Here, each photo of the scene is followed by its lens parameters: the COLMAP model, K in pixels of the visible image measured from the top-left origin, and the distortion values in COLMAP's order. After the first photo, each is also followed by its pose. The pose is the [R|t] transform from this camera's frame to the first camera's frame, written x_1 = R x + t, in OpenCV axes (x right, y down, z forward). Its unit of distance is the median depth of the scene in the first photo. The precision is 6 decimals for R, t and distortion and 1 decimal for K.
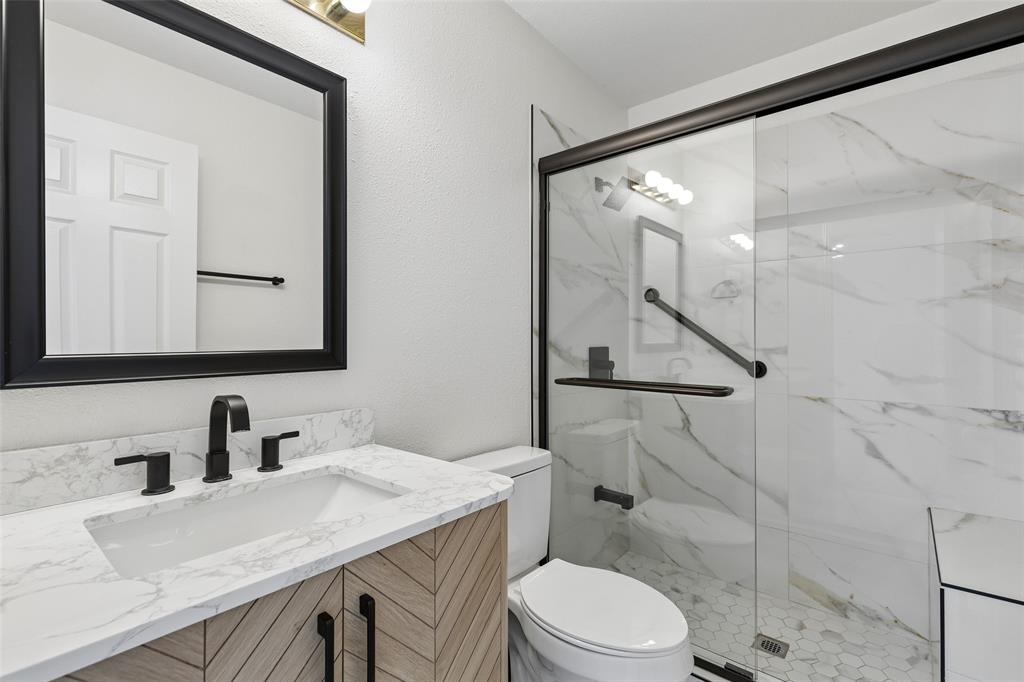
lens RADIAL K [[470.7, 0, 506.1], [0, 470.7, 342.9], [0, 0, 1]] dist [0.008475, -0.003160]
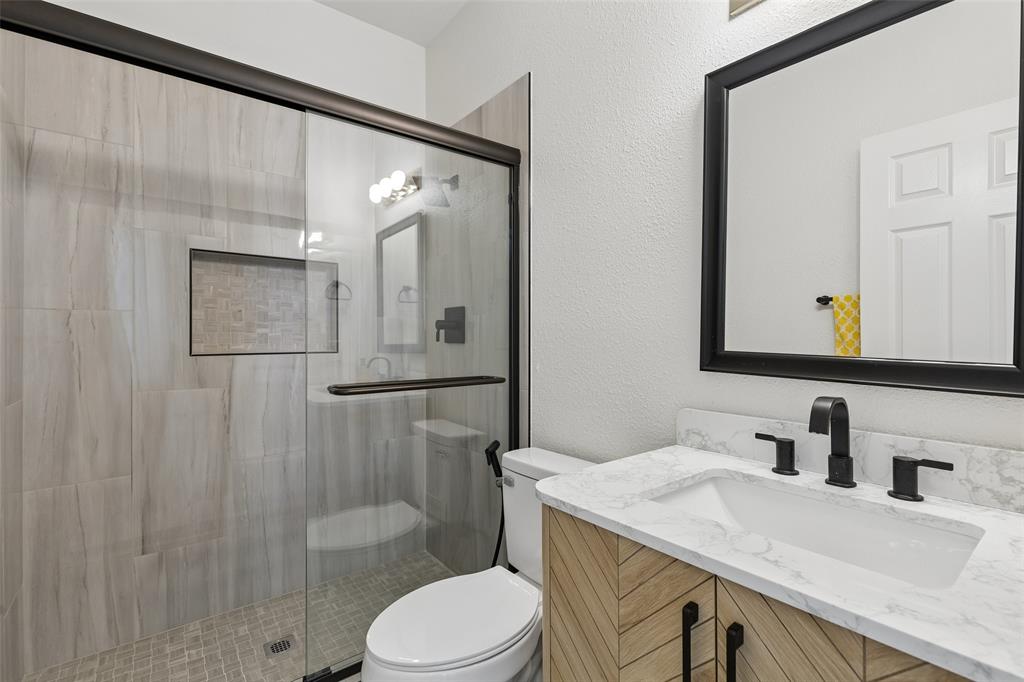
lens RADIAL K [[470.7, 0, 507.3], [0, 470.7, 335.9], [0, 0, 1]] dist [0.008475, -0.003160]
pose [[-0.204224, -0.001768, -0.978923, 0.500811], [-0.003834, 0.999992, -0.001006, -0.007529], [0.978917, 0.003548, -0.204229, 0.578742]]
